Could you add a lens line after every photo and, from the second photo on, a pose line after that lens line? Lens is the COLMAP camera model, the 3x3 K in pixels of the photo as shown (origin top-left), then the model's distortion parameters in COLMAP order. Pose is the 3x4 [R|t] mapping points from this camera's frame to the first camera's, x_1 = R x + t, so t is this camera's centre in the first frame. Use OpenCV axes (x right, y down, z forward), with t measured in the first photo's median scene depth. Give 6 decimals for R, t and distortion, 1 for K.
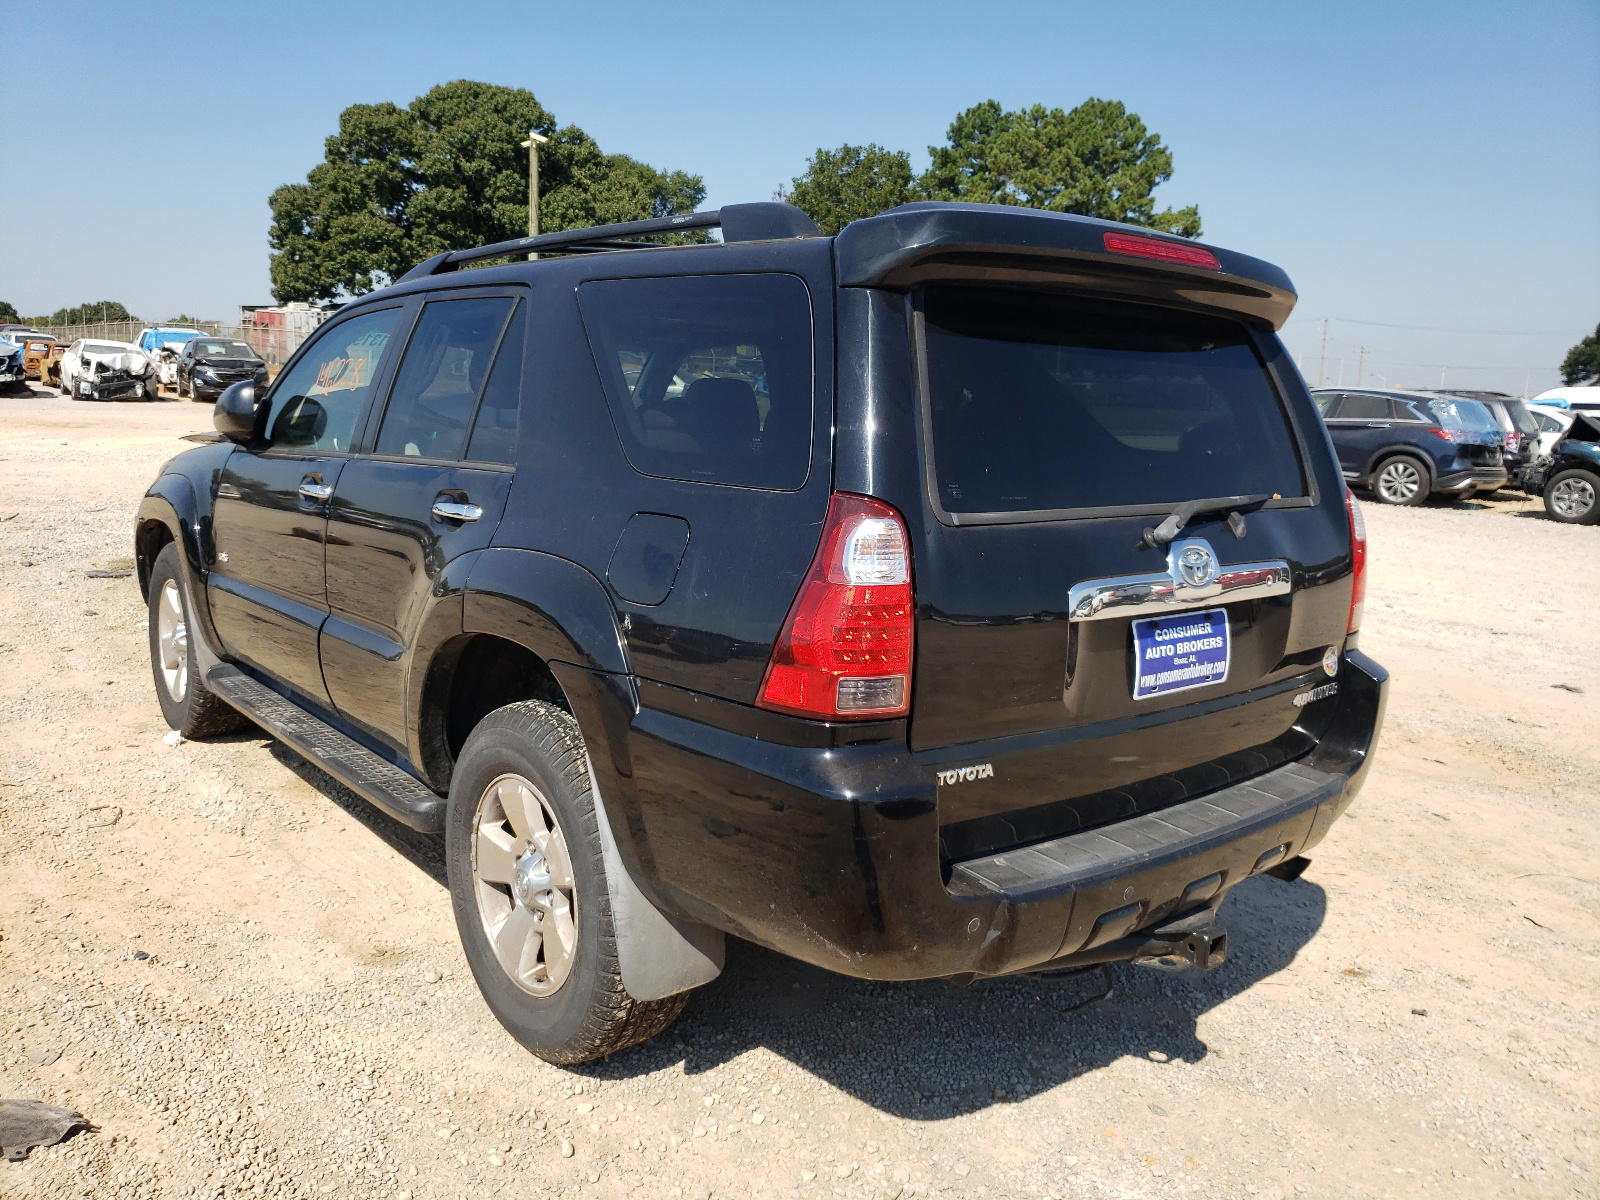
lens RADIAL K [[1214.3, 0, 799.3], [0, 1214.3, 603.0], [0, 0, 1]] dist [0.004868, -0.001047]
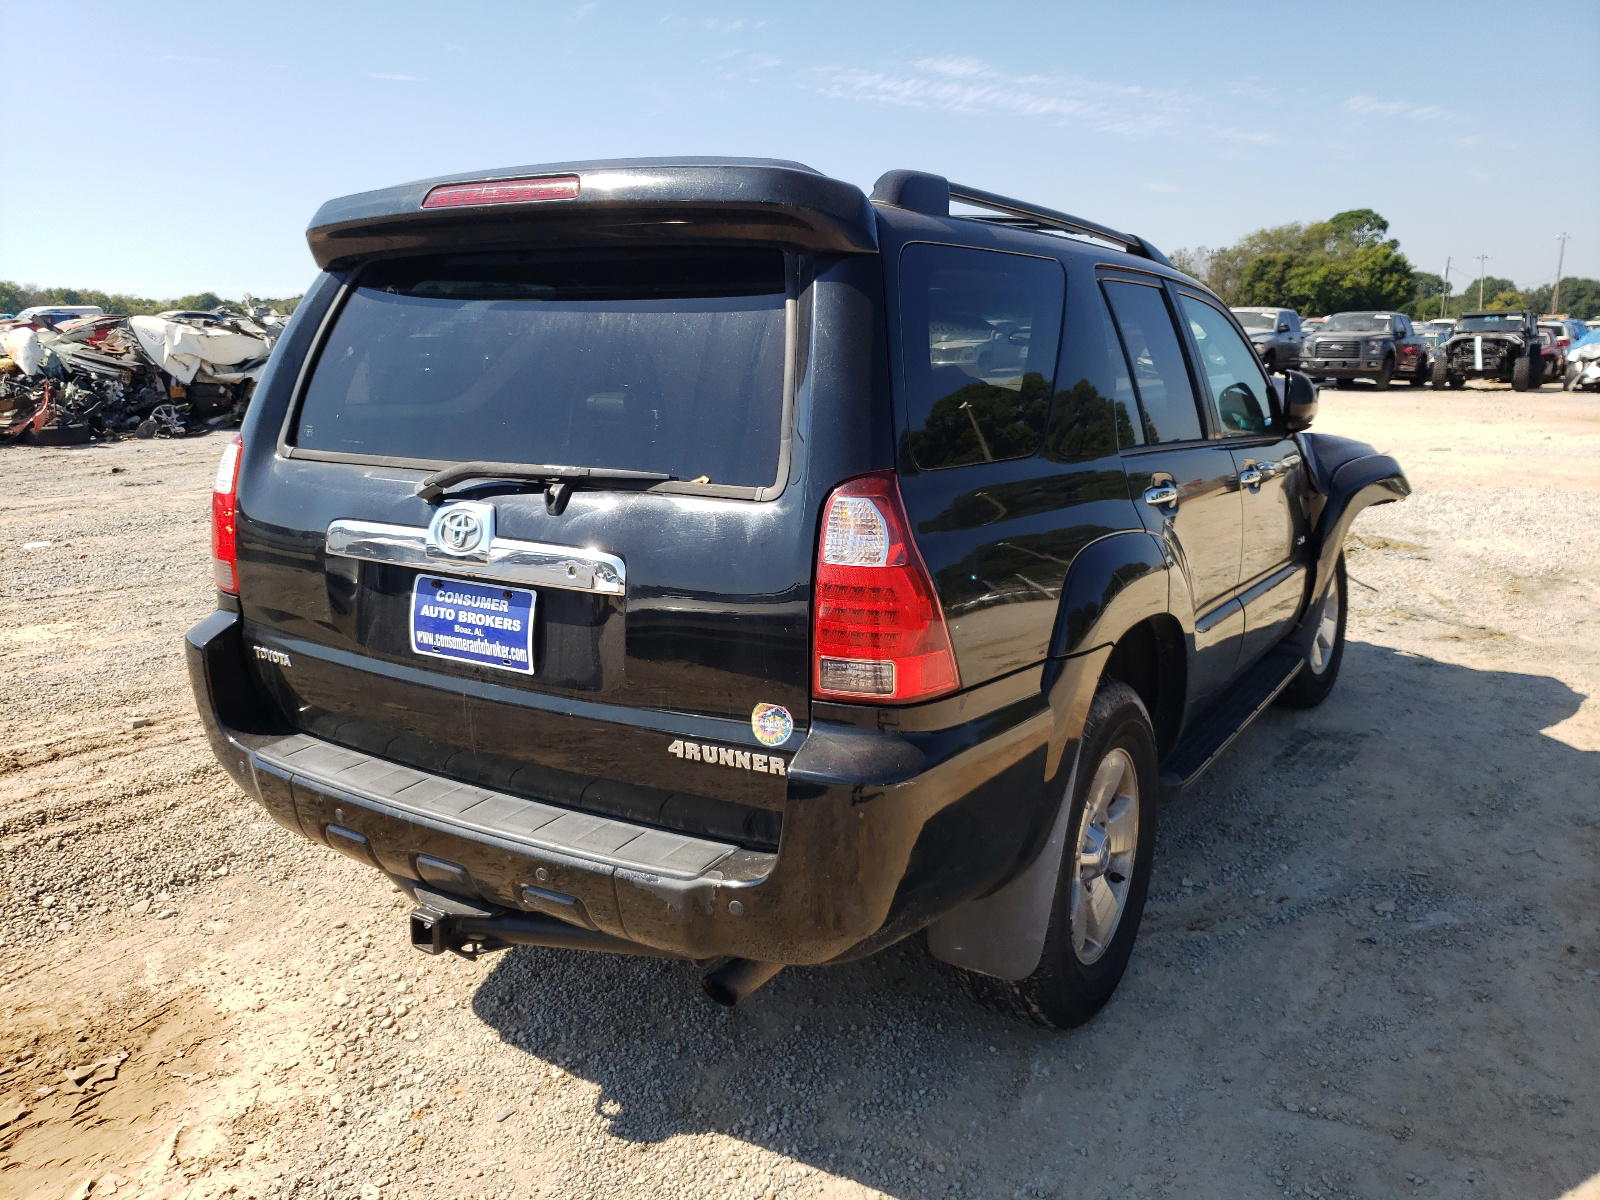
lens RADIAL K [[1214.3, 0, 799.4], [0, 1214.3, 597.0], [0, 0, 1]] dist [0.004868, -0.001047]
pose [[0.350960, 0.153699, -0.923690, 1.268321], [-0.154966, 0.982369, 0.104583, -0.116253], [0.923478, 0.106436, 0.368591, 0.885440]]
